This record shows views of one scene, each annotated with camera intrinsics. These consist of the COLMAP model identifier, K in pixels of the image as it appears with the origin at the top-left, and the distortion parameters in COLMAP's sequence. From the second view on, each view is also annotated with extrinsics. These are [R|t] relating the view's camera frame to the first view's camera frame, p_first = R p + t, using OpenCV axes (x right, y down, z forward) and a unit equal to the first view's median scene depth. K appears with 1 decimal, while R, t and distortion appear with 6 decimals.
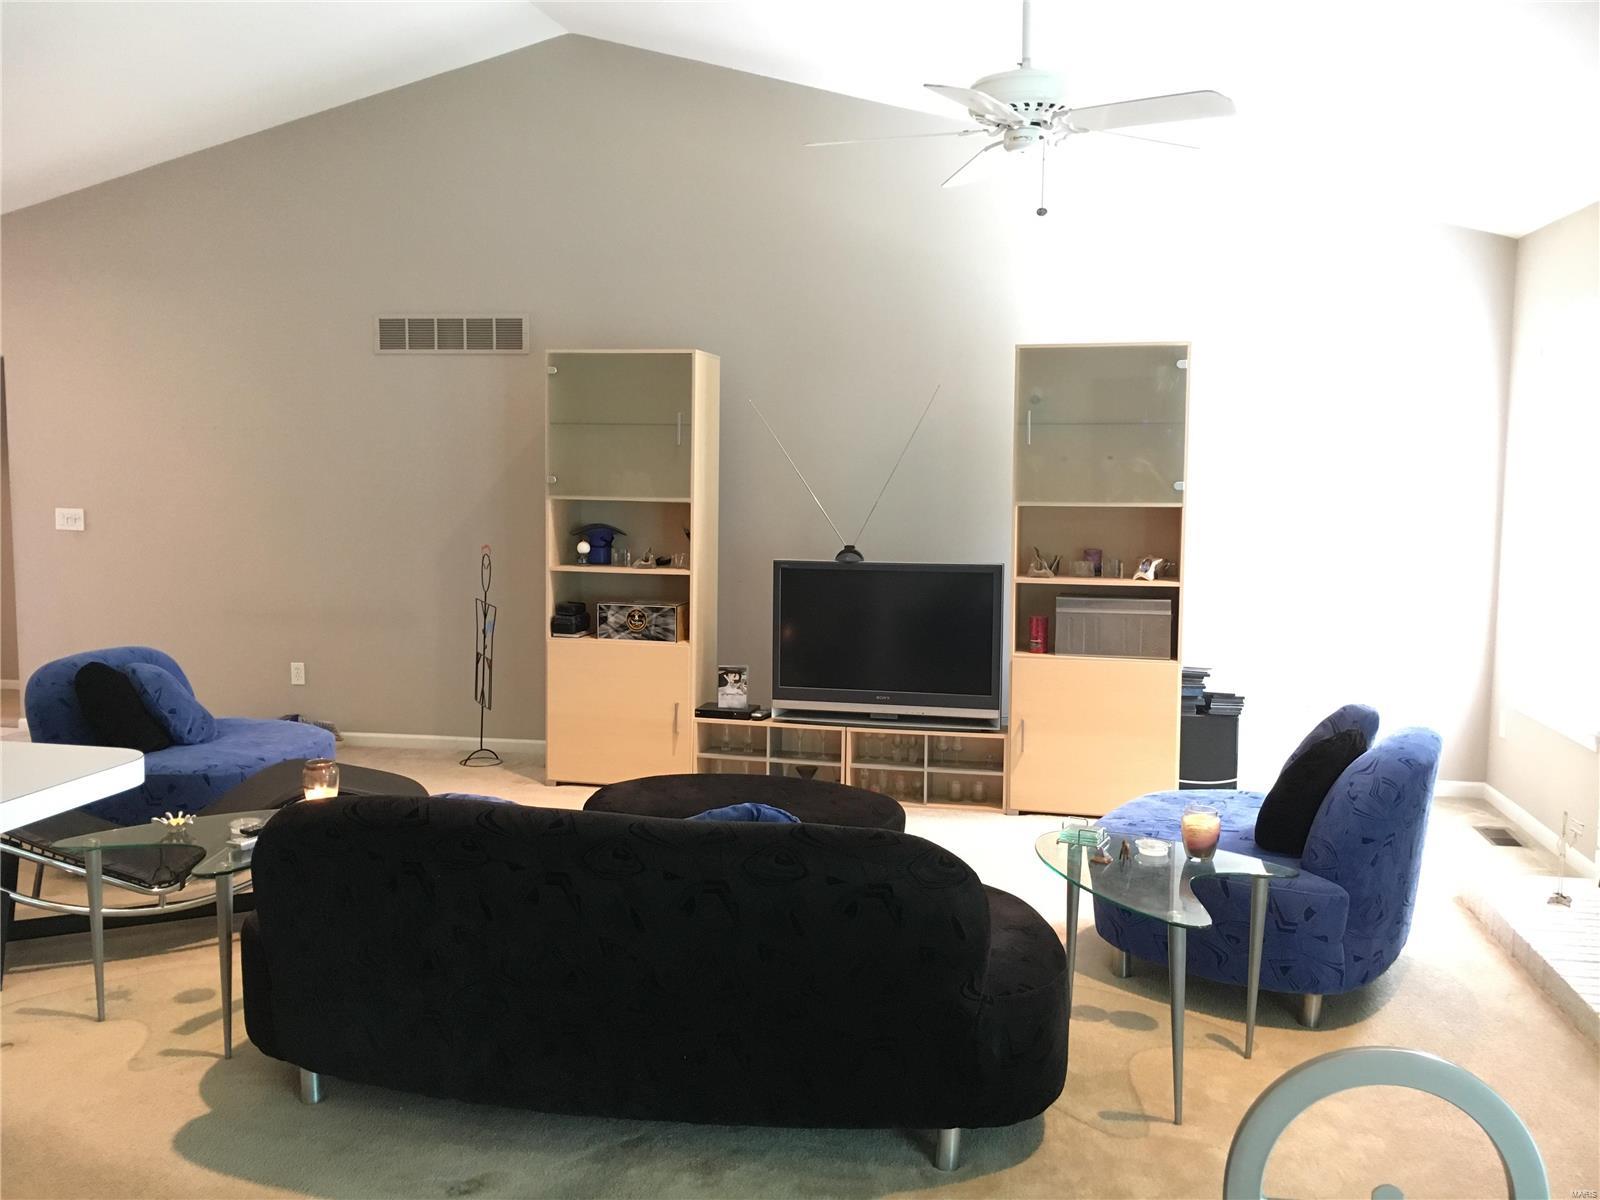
lens RADIAL K [[1371.2, 0, 773.7], [0, 1371.2, 595.0], [0, 0, 1]] dist [0.056239, -0.066682]
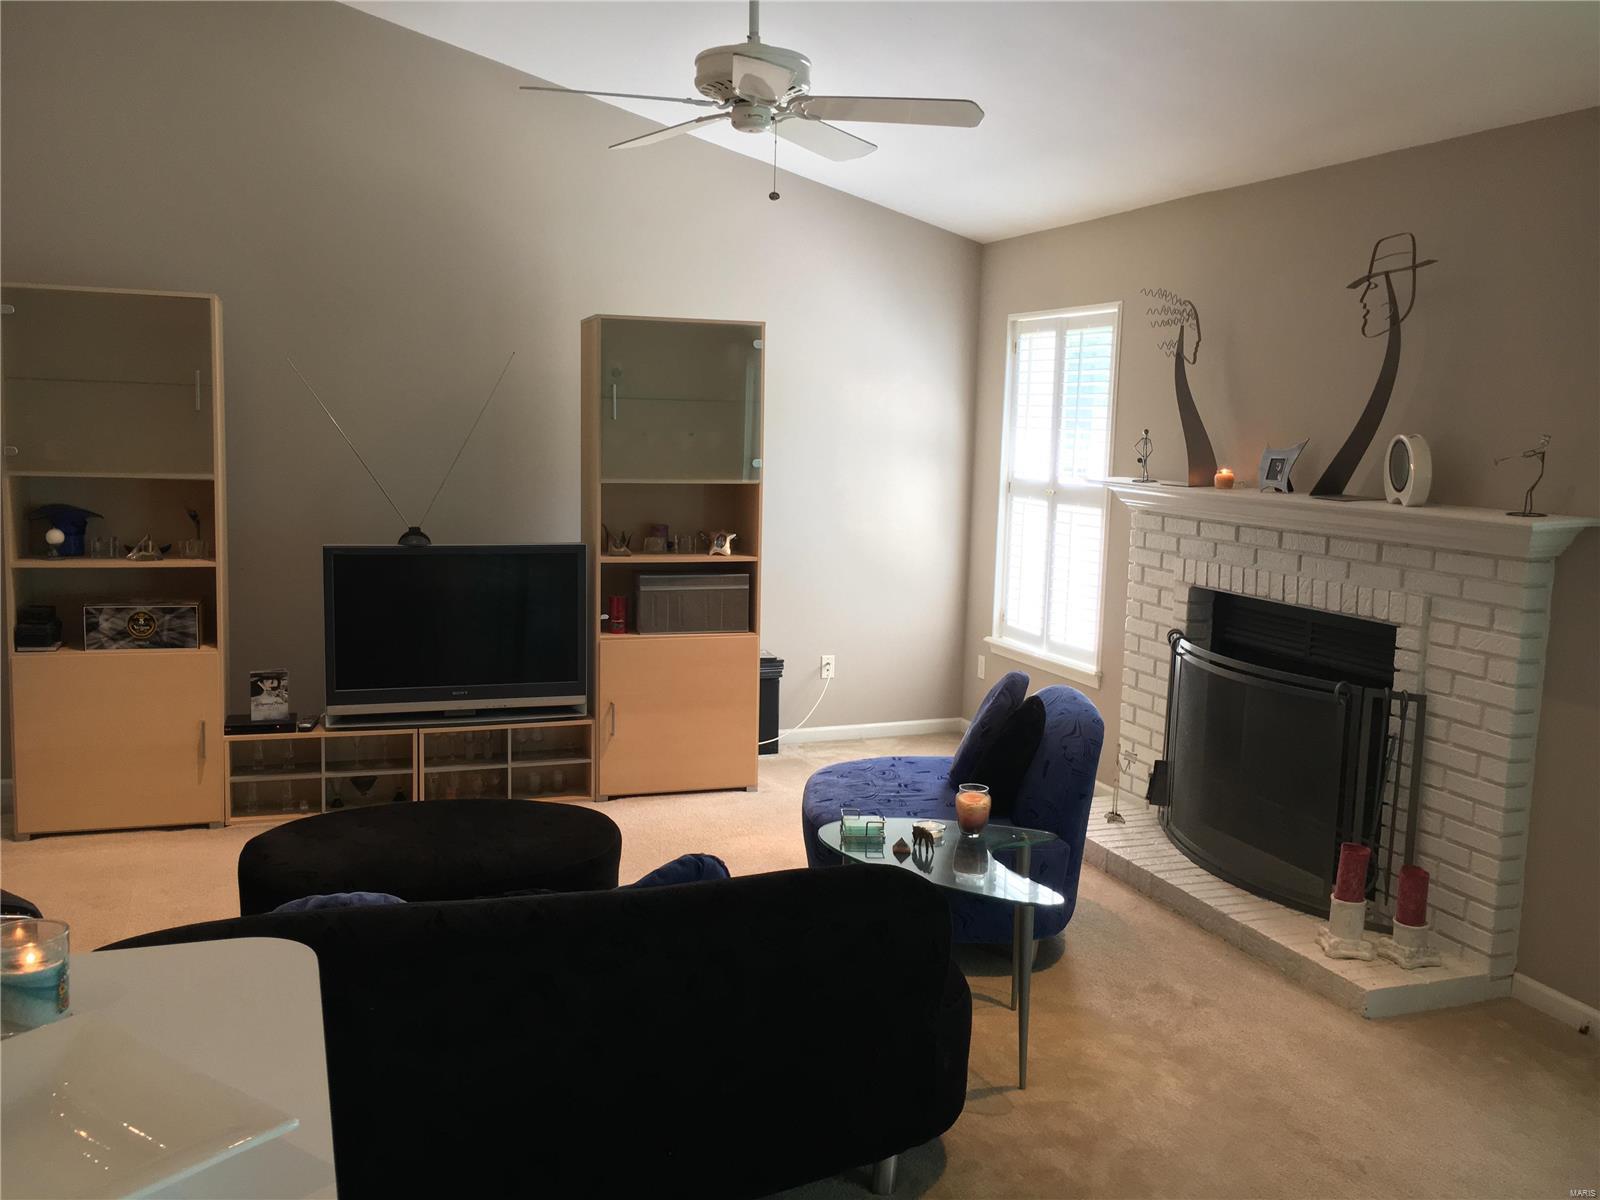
lens RADIAL K [[1371.2, 0, 800.1], [0, 1371.2, 598.4], [0, 0, 1]] dist [0.056239, -0.066682]
pose [[0.848351, -0.054103, 0.526663, -0.206198], [0.030253, 0.998093, 0.053800, -0.030250], [-0.528569, -0.029708, 0.848370, 0.103655]]
